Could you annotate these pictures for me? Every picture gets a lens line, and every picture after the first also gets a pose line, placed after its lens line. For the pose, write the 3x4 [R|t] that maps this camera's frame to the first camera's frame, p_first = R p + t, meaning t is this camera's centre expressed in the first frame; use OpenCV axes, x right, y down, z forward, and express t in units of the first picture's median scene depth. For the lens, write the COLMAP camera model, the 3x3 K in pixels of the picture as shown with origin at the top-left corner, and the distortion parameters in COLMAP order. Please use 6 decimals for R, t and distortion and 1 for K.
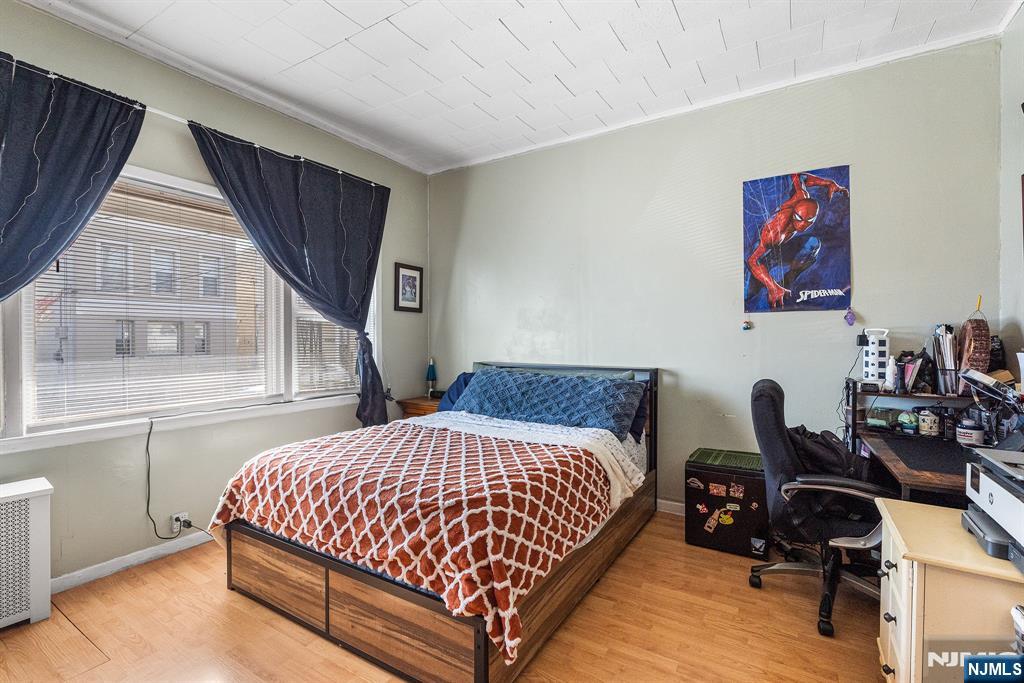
lens RADIAL K [[462.4, 0, 505.4], [0, 462.4, 342.5], [0, 0, 1]] dist [-0.004351, 0.001666]
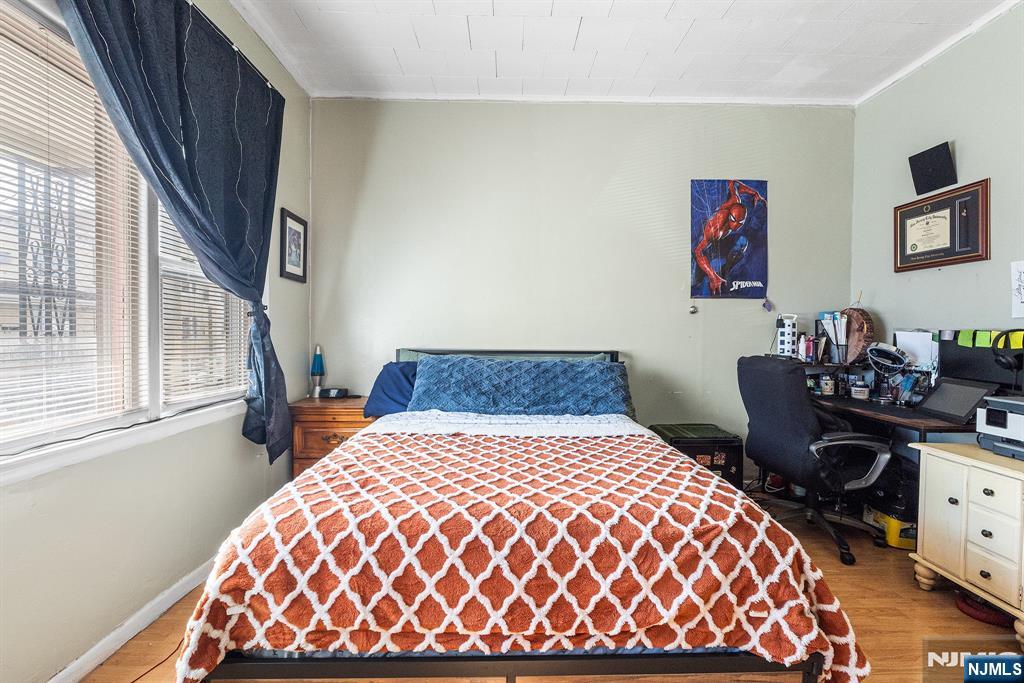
lens RADIAL K [[462.4, 0, 512.4], [0, 462.4, 338.0], [0, 0, 1]] dist [-0.004351, 0.001666]
pose [[0.836510, -0.002026, 0.547947, -0.495051], [-0.002103, 0.999974, 0.006907, 0.026395], [-0.547947, -0.006930, 0.836484, 0.339002]]
